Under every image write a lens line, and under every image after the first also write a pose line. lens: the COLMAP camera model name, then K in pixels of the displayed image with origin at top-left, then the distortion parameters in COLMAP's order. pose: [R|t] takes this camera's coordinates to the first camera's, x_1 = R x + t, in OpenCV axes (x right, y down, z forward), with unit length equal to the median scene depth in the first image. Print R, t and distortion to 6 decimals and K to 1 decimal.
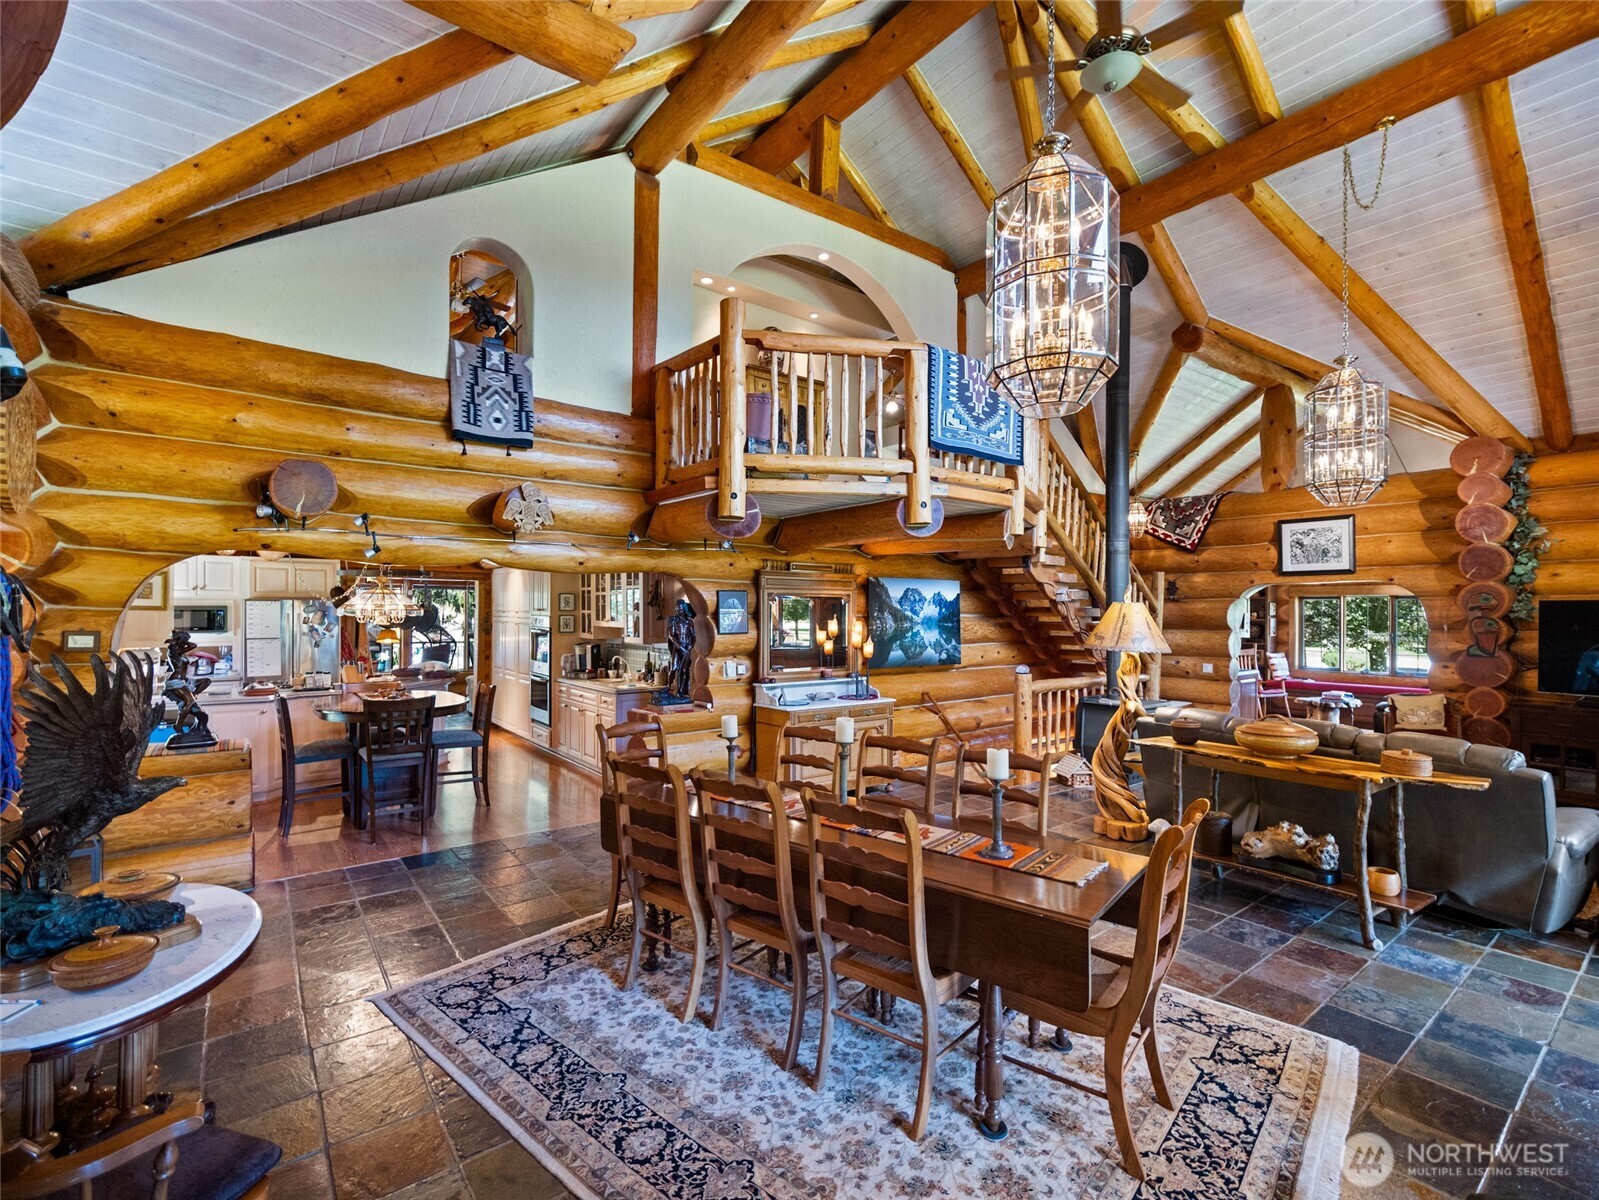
lens RADIAL K [[733.1, 0, 798.1], [0, 733.1, 606.0], [0, 0, 1]] dist [-0.001403, -0.000049]
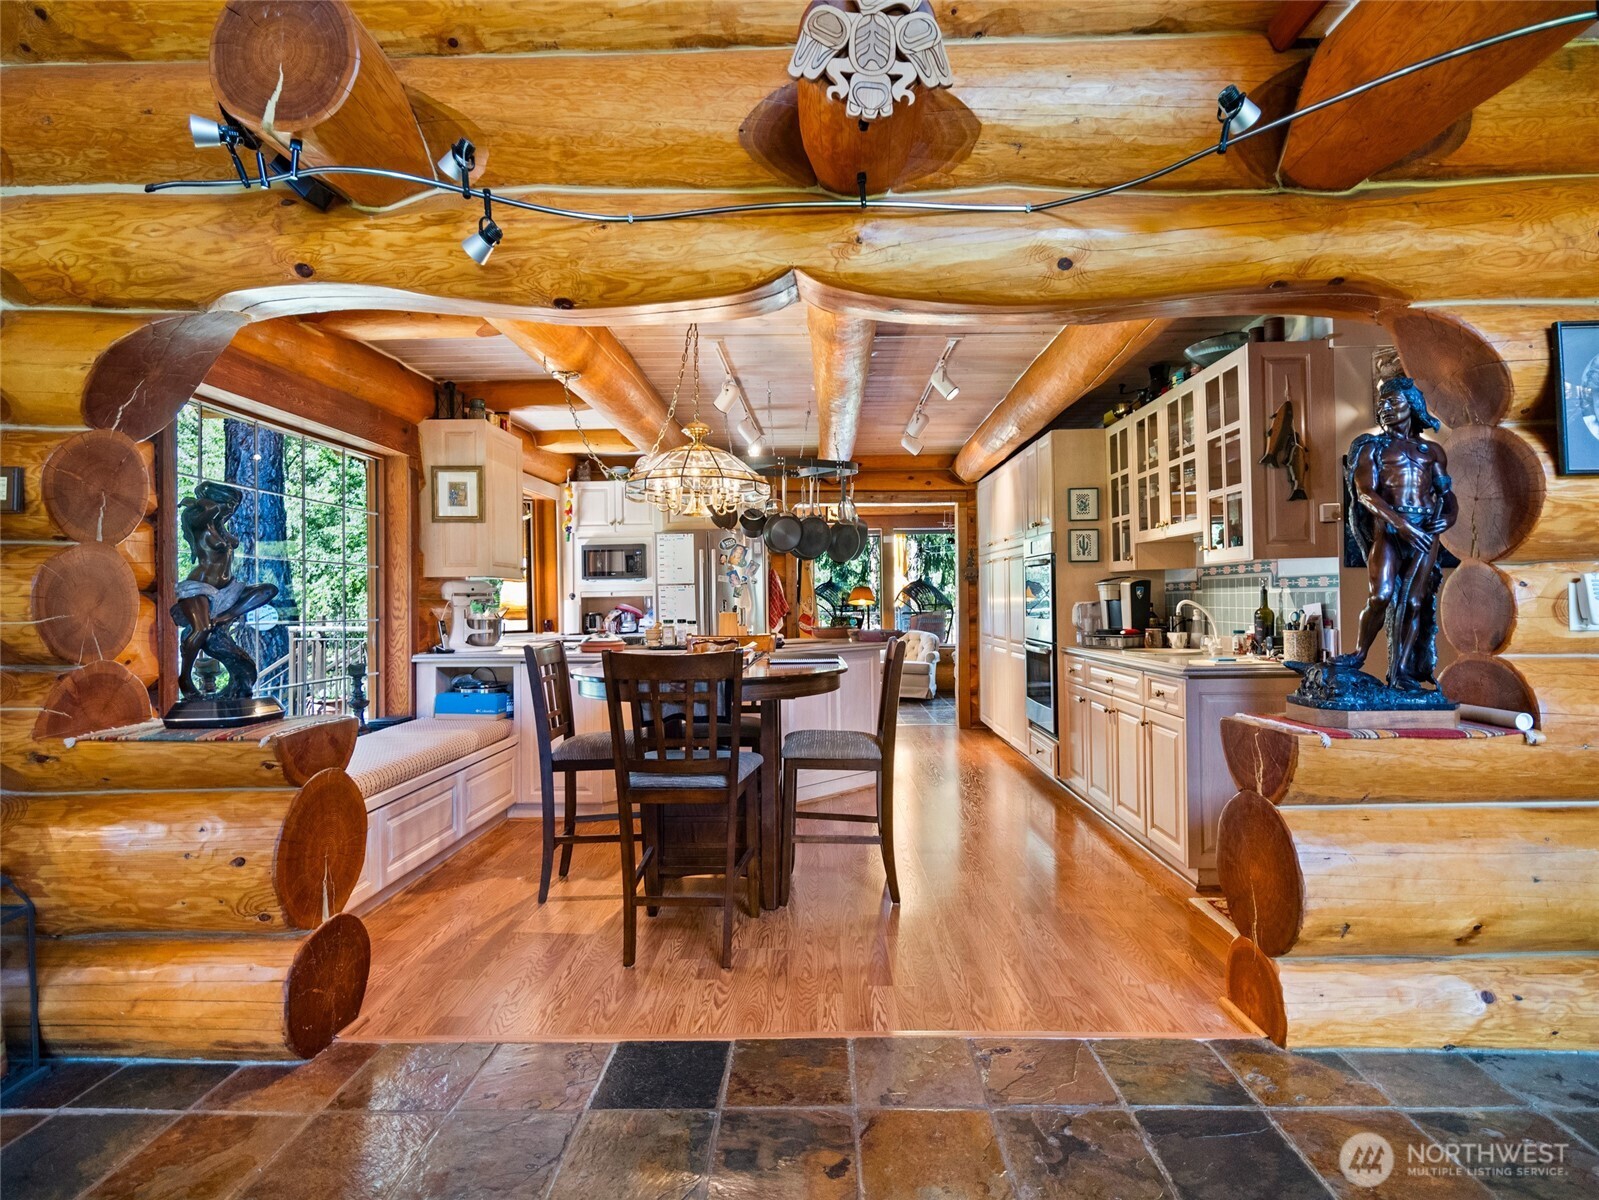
lens RADIAL K [[840.3, 0, 803.1], [0, 840.3, 596.2], [0, 0, 1]] dist [0.001710, 0.000525]
pose [[0.784034, -0.016381, -0.620502, -0.106462], [0.019899, 0.999801, -0.001251, 0.062012], [0.620399, -0.011366, 0.784204, 0.429075]]
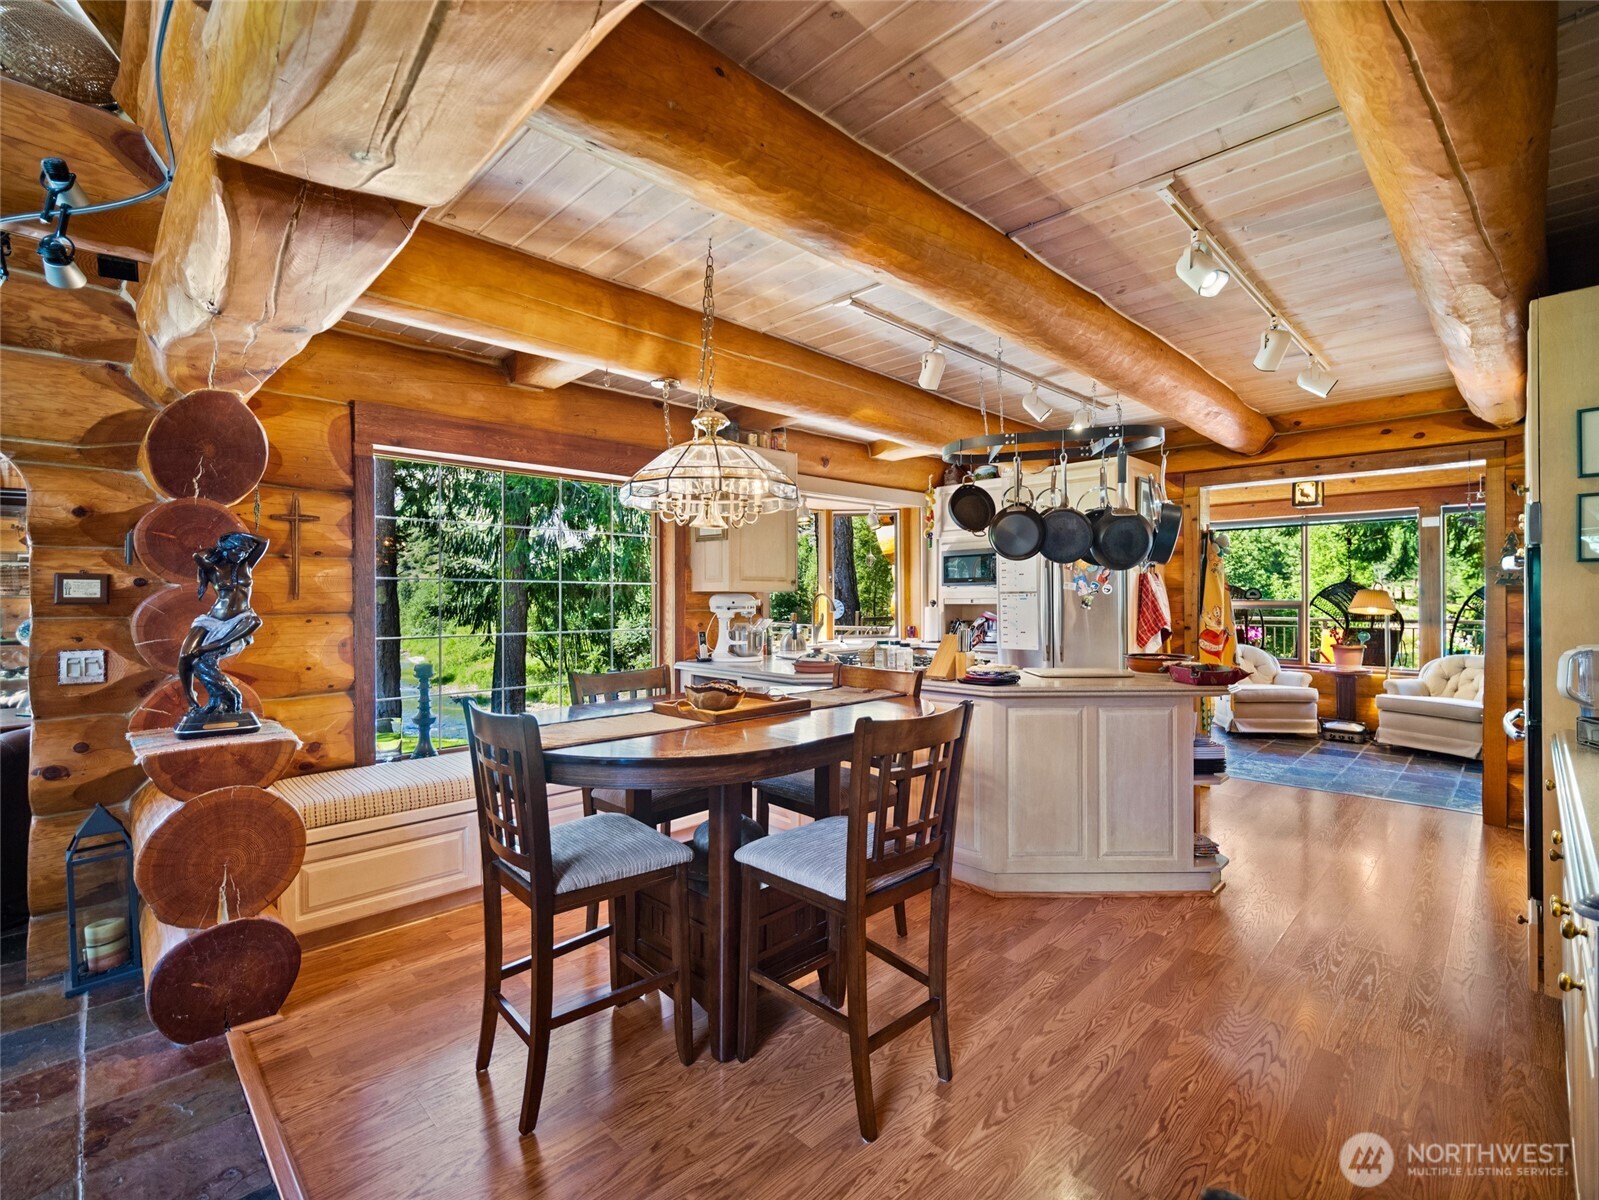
lens RADIAL K [[733.1, 0, 797.1], [0, 733.1, 597.8], [0, 0, 1]] dist [-0.001403, -0.000049]
pose [[0.131573, -0.002806, -0.991302, -0.110015], [0.014273, 0.999898, -0.000936, 0.048481], [0.991204, -0.014025, 0.131600, 0.747358]]
